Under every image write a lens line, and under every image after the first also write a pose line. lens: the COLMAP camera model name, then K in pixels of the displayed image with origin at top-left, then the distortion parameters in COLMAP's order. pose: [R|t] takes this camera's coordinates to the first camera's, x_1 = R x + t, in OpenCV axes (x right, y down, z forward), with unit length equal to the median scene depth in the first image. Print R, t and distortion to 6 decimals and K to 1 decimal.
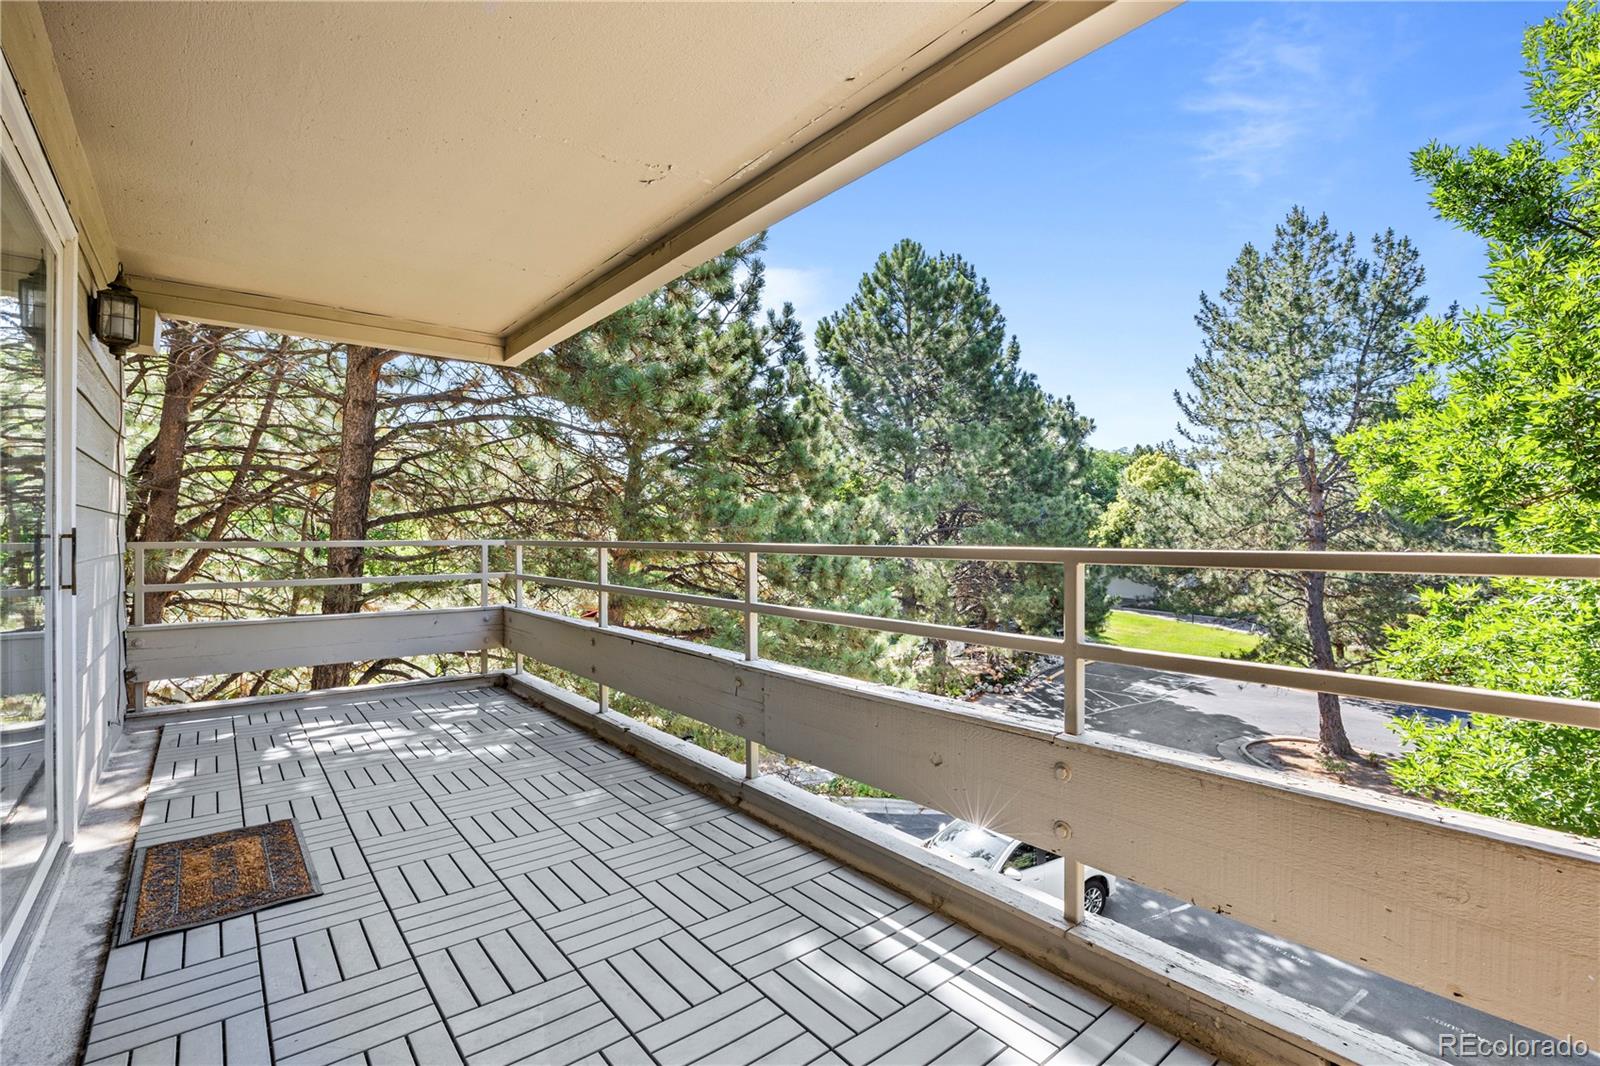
lens RADIAL K [[717.3, 0, 811.7], [0, 717.3, 530.1], [0, 0, 1]] dist [-0.010840, -0.000668]
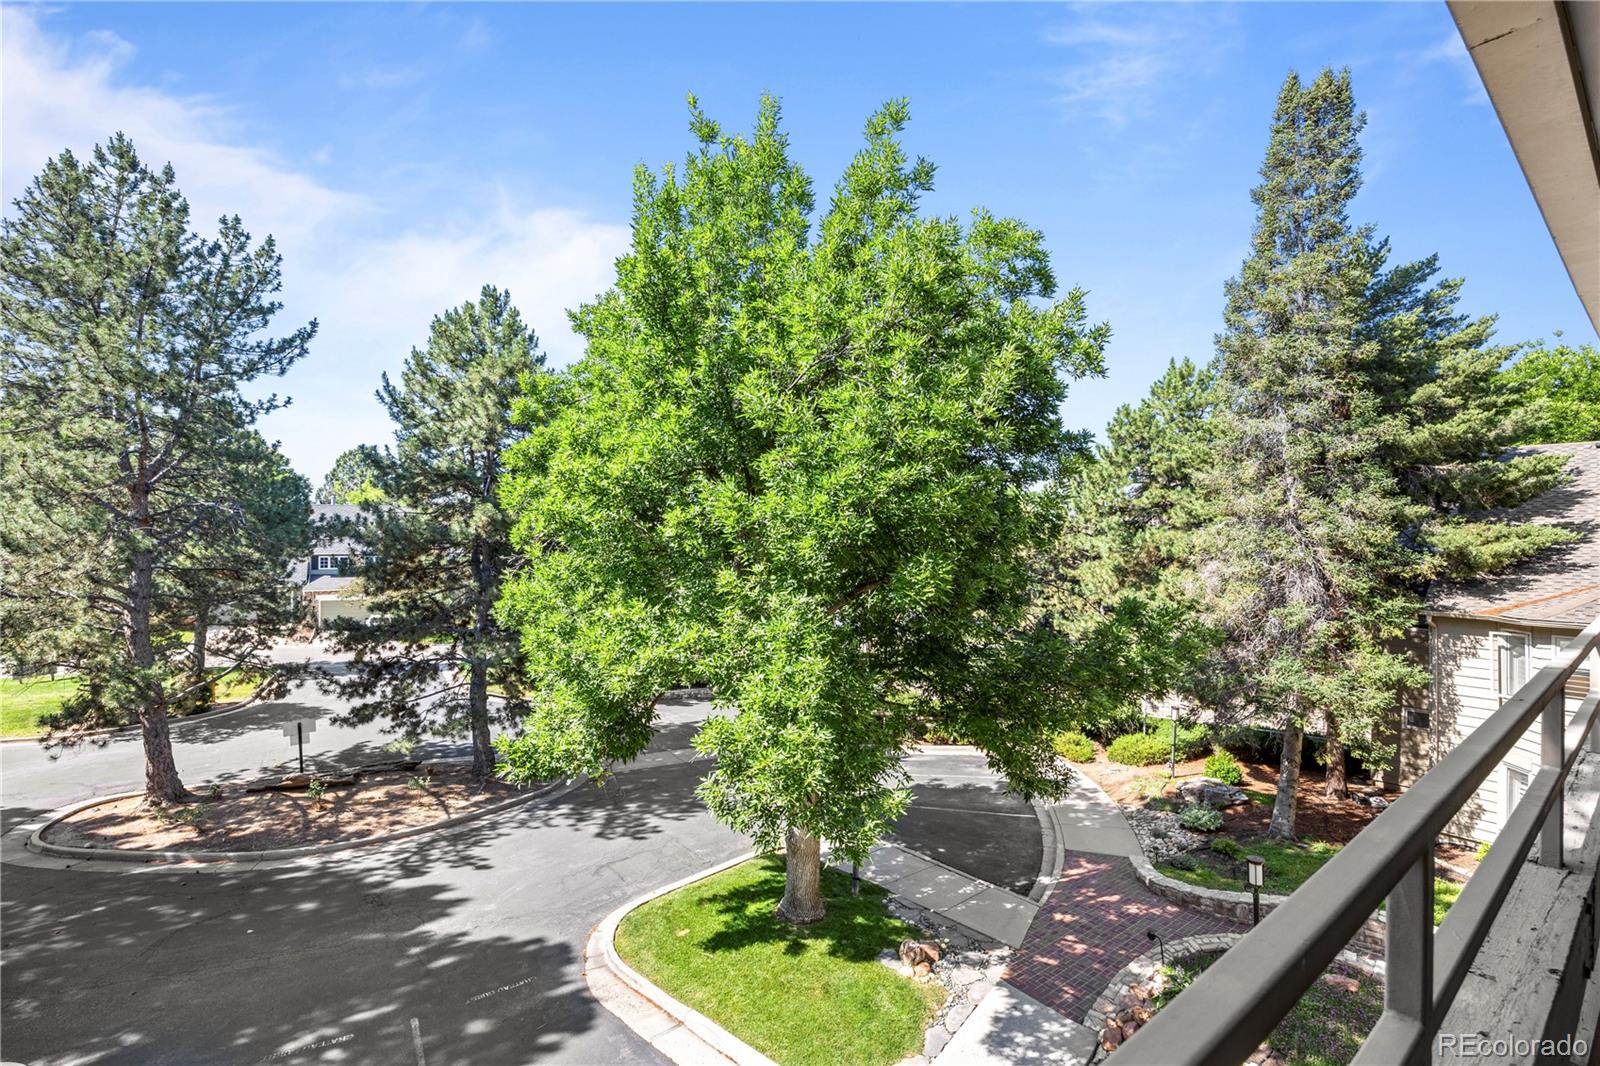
lens RADIAL K [[717.3, 0, 805.4], [0, 717.3, 531.5], [0, 0, 1]] dist [-0.010840, -0.000668]
pose [[0.023712, 0.006634, 0.999697, -0.733807], [-0.009407, 0.999935, -0.006413, -0.083920], [-0.999675, -0.009252, 0.023772, 1.701569]]
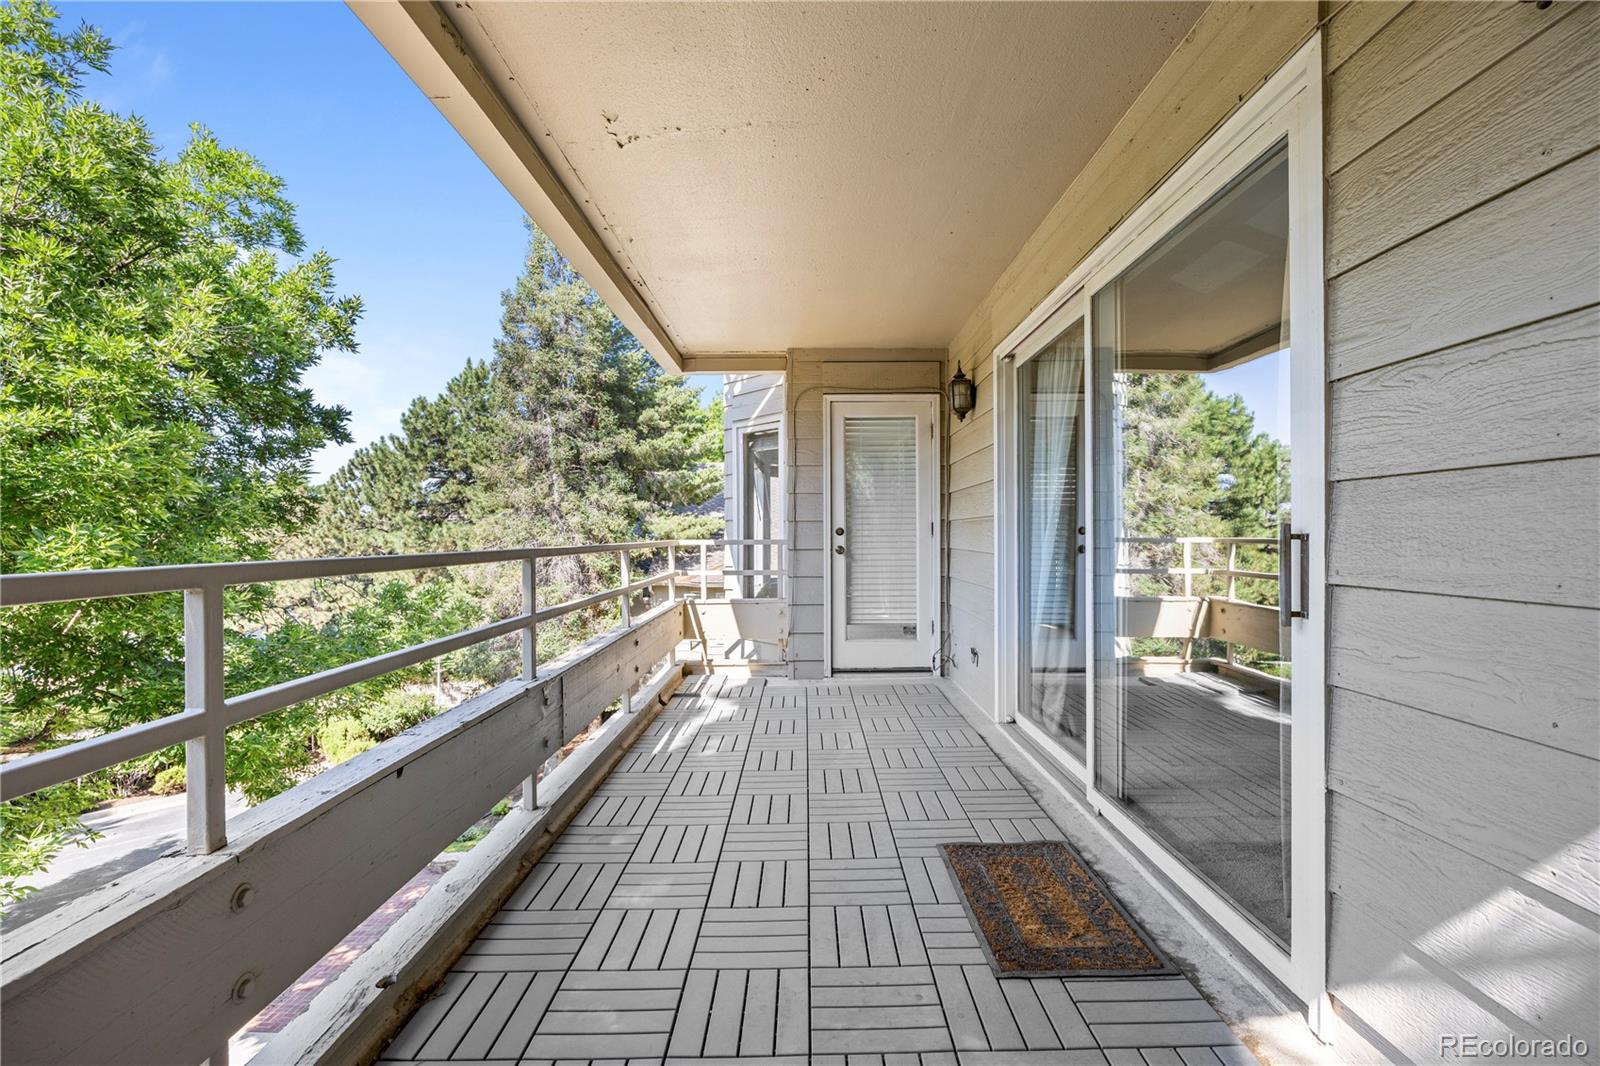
lens RADIAL K [[717.3, 0, 804.0], [0, 717.3, 537.5], [0, 0, 1]] dist [-0.010840, -0.000668]
pose [[-0.762210, 0.005376, 0.647307, -0.979738], [0.005044, 0.999984, -0.002366, 0.011694], [-0.647310, 0.001462, -0.762226, 1.551346]]
